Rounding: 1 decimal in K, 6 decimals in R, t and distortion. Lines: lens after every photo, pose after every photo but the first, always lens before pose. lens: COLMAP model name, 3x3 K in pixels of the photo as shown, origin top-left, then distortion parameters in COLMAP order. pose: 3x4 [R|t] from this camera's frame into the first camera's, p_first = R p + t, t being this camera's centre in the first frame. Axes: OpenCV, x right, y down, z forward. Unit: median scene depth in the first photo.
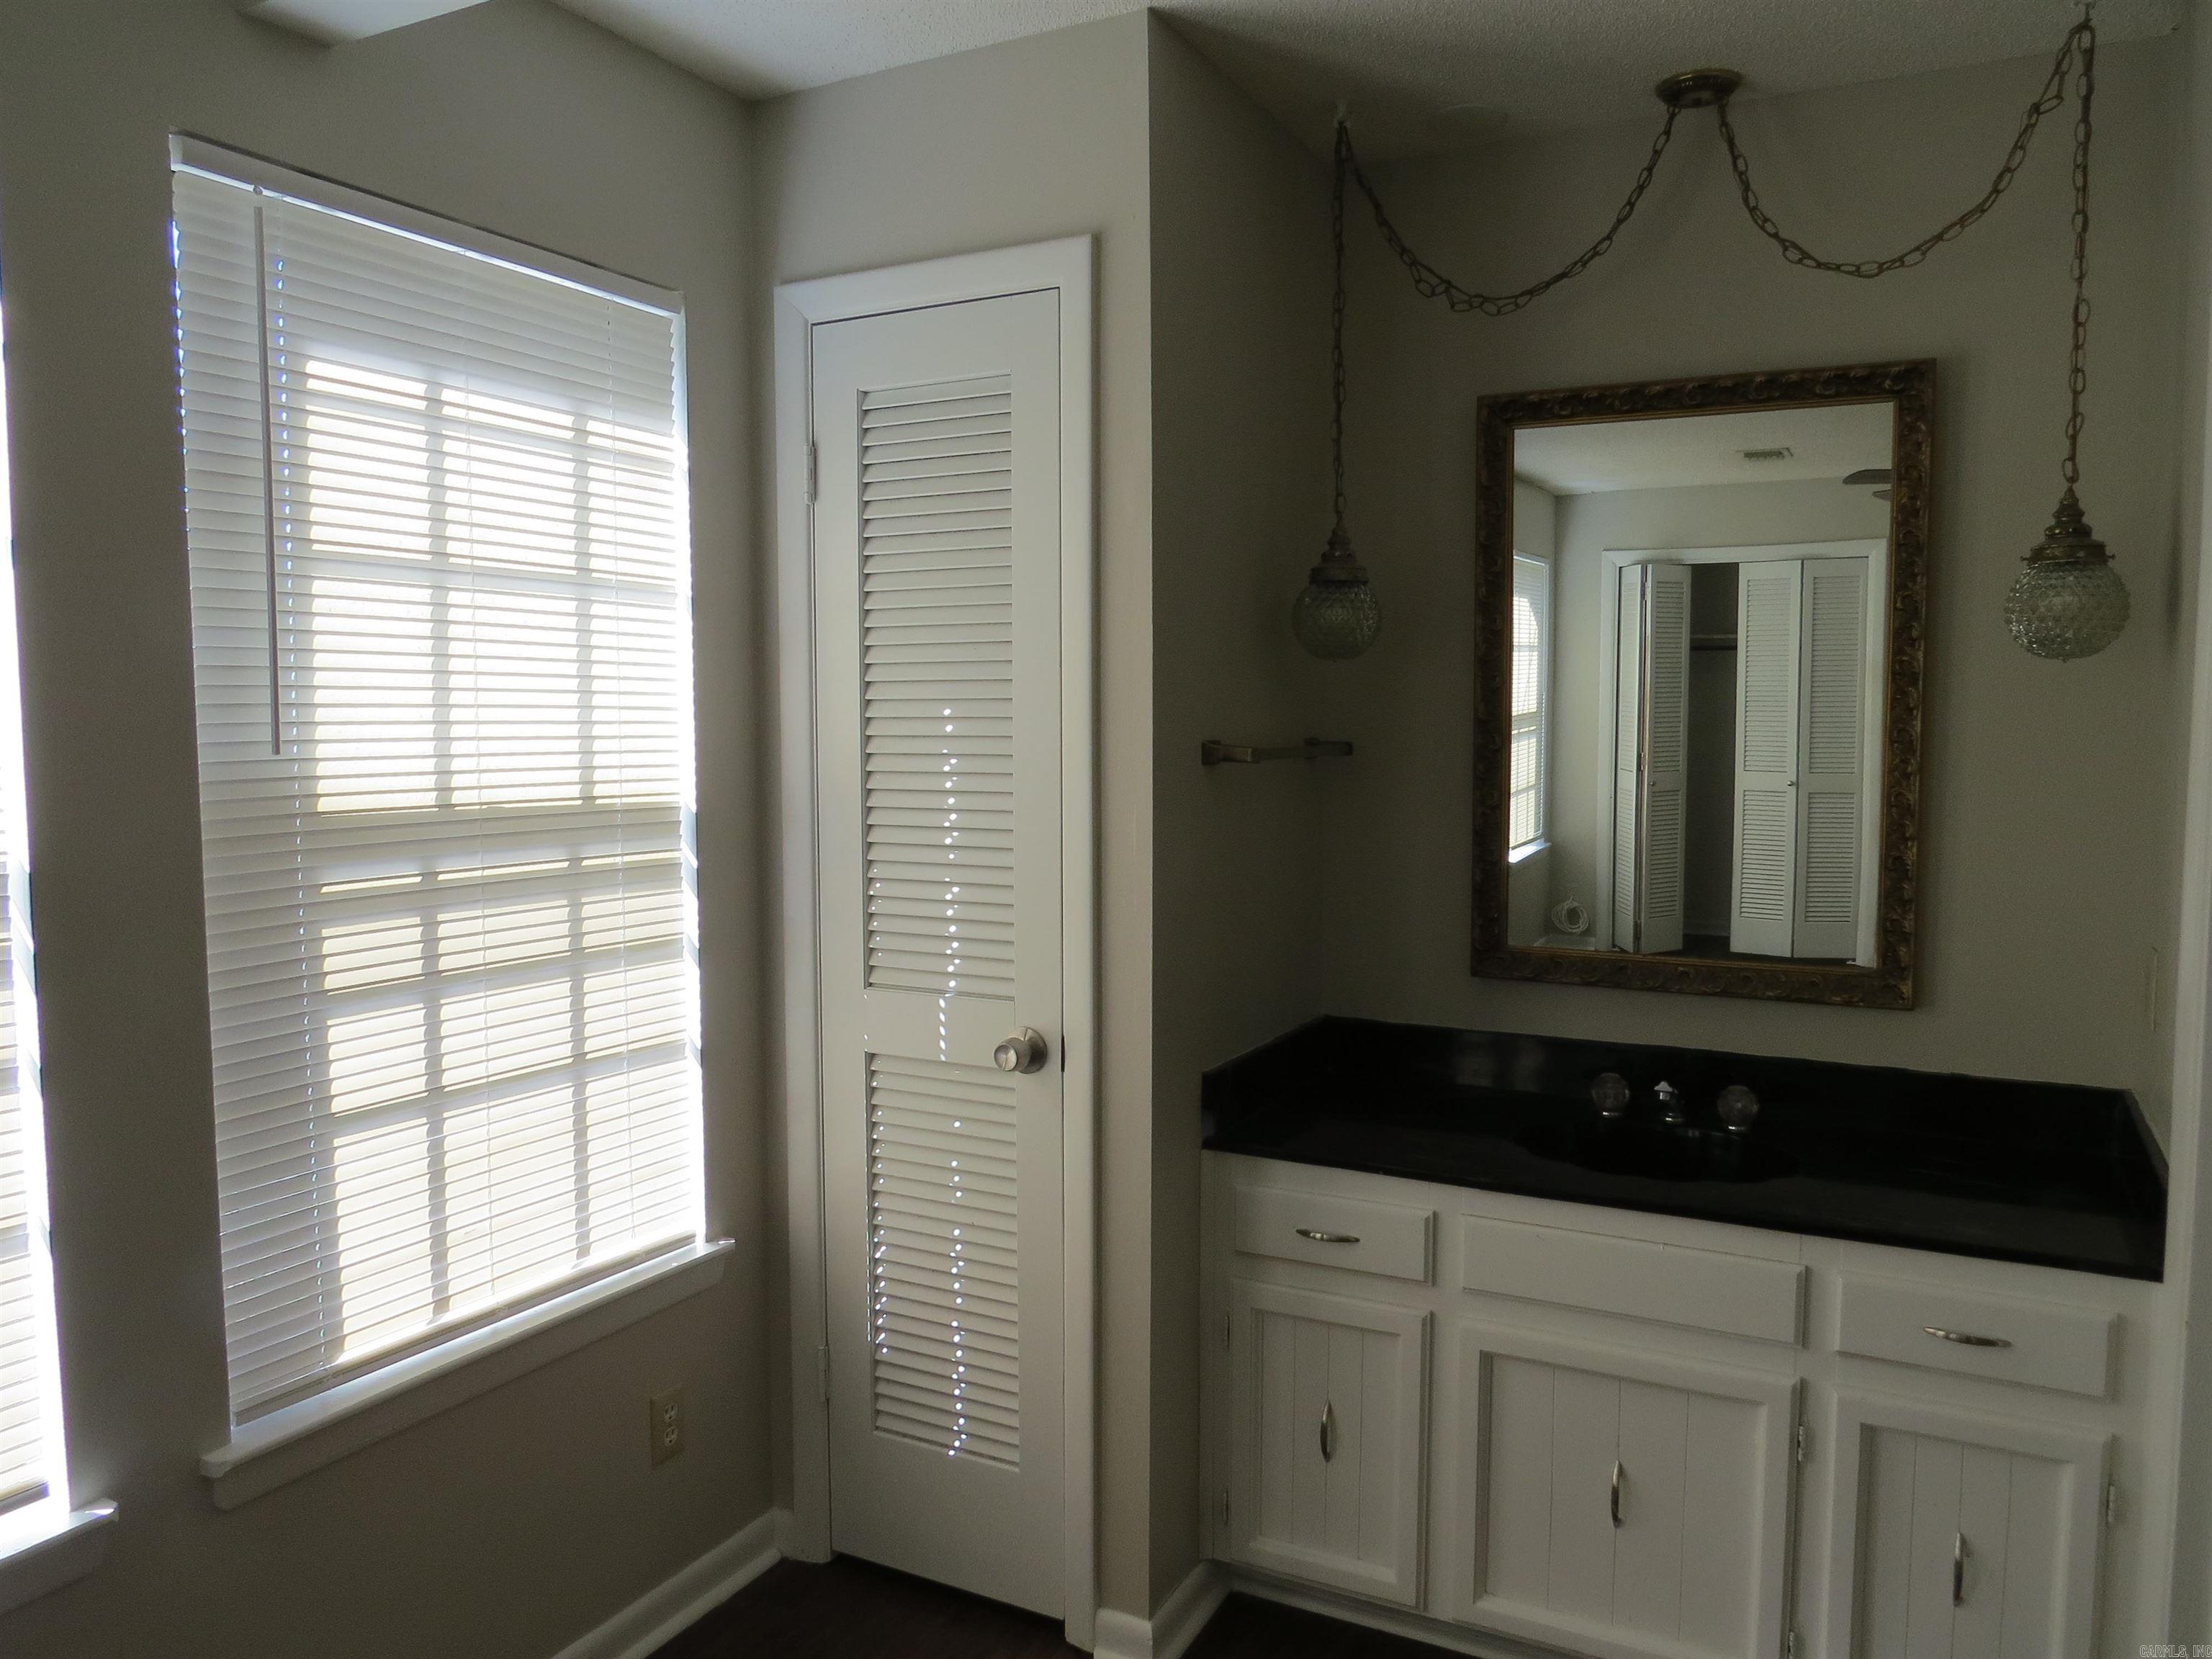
lens RADIAL K [[1578.6, 0, 1108.5], [0, 1578.6, 820.4], [0, 0, 1]] dist [-0.031531, 0.002617]
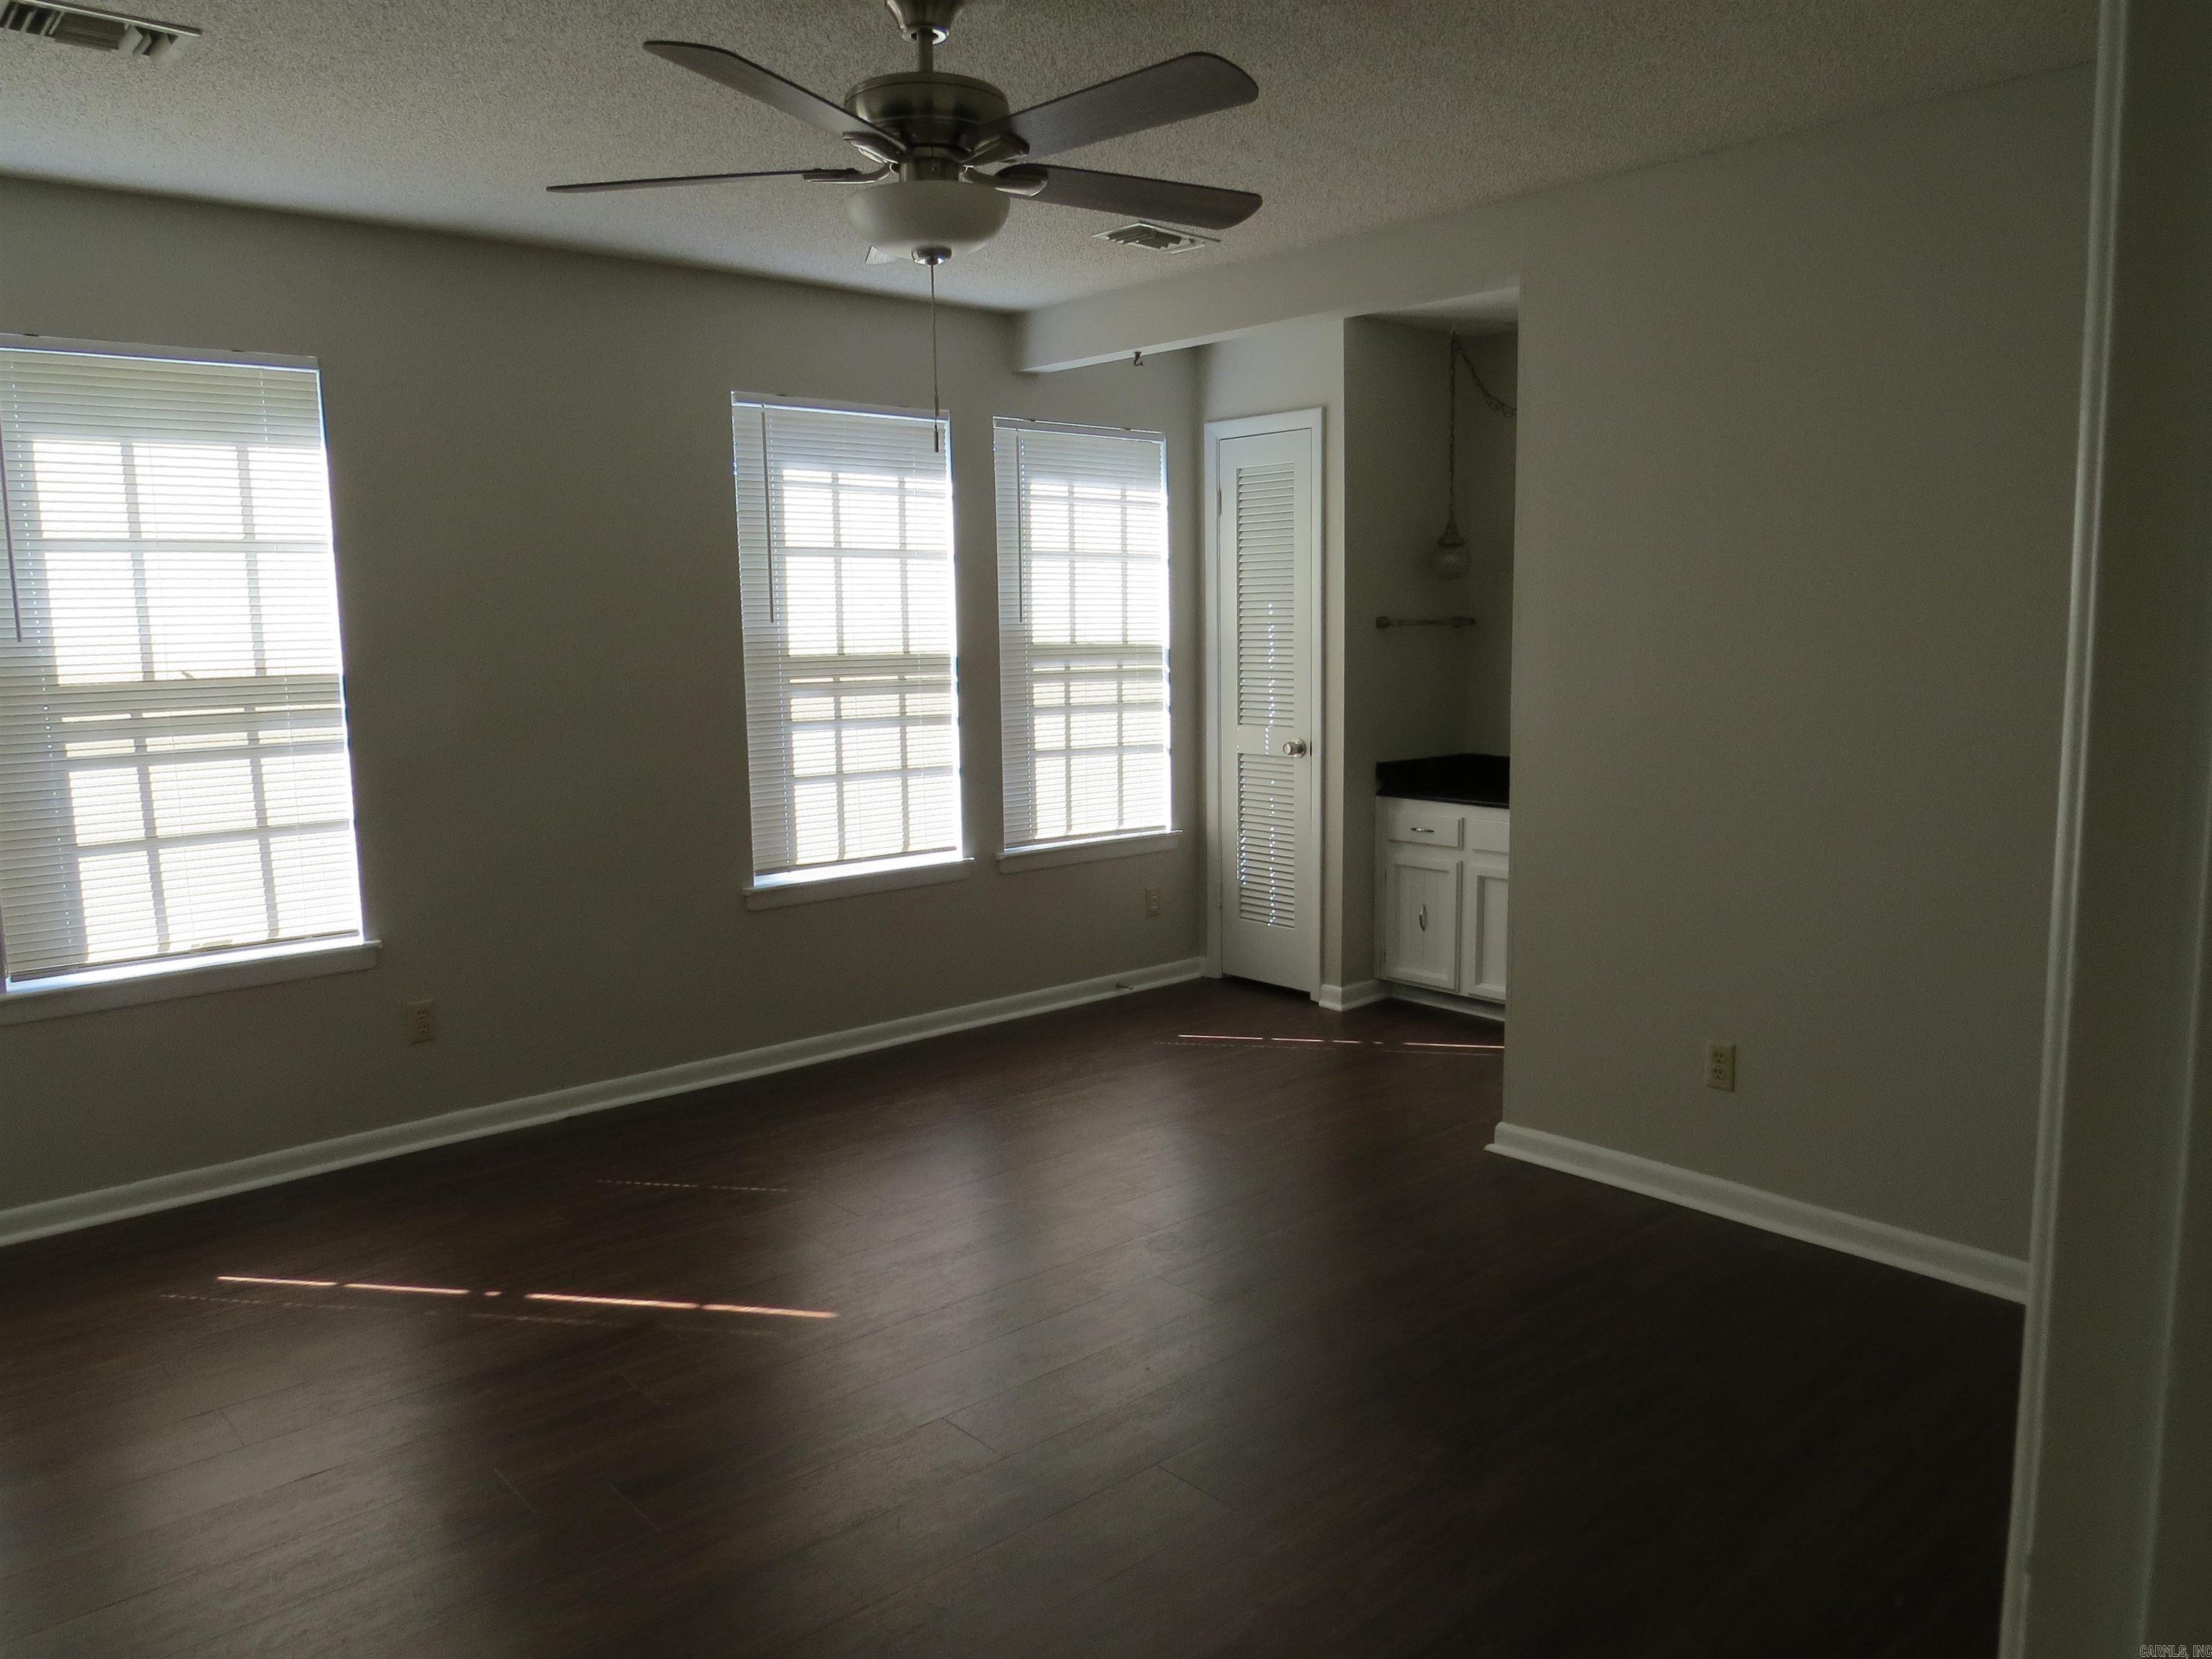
lens RADIAL K [[1578.6, 0, 1108.5], [0, 1578.6, 820.4], [0, 0, 1]] dist [-0.031531, 0.002617]
pose [[0.936079, 0.034606, -0.350083, 0.533092], [-0.013006, 0.997874, 0.063864, 0.109574], [0.351549, -0.055229, 0.934539, -1.372369]]
